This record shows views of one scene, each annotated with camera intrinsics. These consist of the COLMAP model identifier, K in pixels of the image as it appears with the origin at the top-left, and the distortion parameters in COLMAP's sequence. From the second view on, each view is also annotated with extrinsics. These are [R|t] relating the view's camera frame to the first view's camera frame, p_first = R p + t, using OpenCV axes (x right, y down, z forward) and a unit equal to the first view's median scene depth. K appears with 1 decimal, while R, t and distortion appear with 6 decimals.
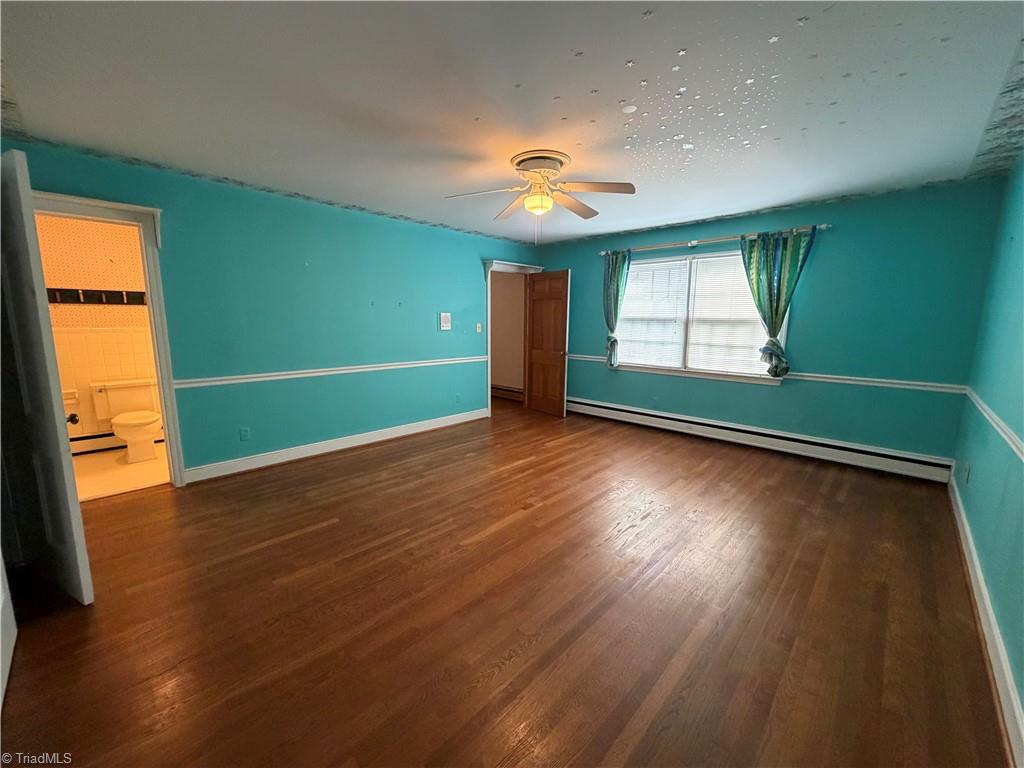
lens RADIAL K [[409.2, 0, 514.8], [0, 409.2, 381.4], [0, 0, 1]] dist [0.001391, -0.000068]
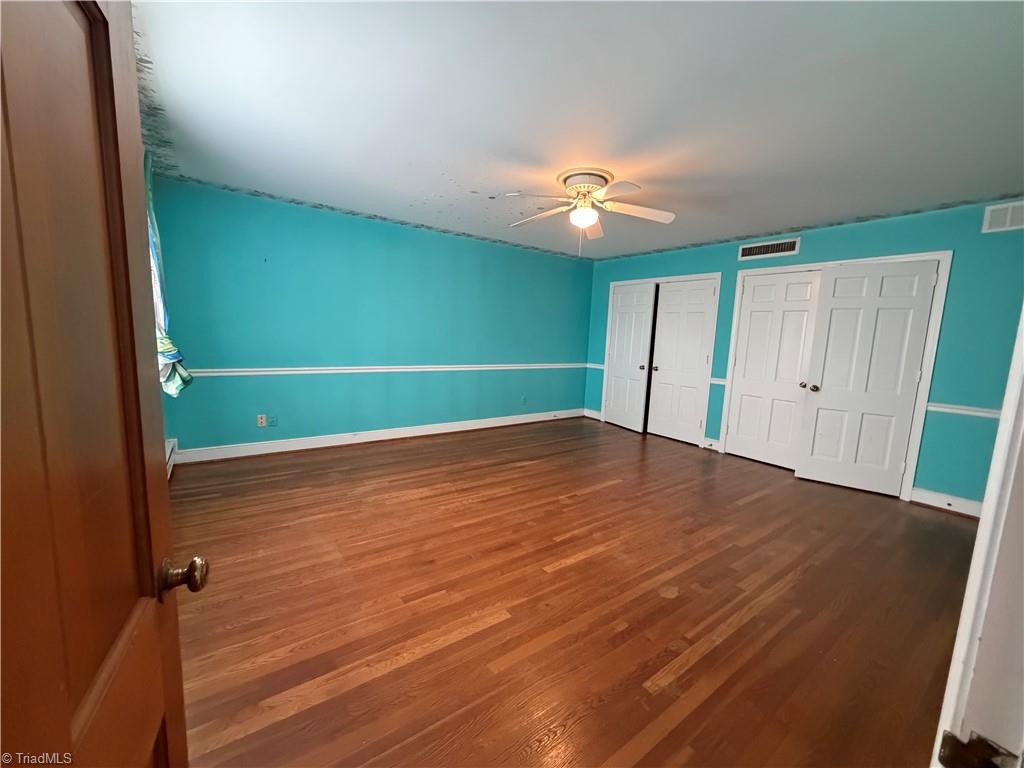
lens RADIAL K [[409.2, 0, 512.0], [0, 409.2, 387.6], [0, 0, 1]] dist [0.001391, -0.000068]
pose [[-0.981192, -0.073072, 0.178667, 0.014209], [-0.020859, 0.960298, 0.278194, -0.226595], [-0.191902, 0.269235, -0.943762, 1.617497]]
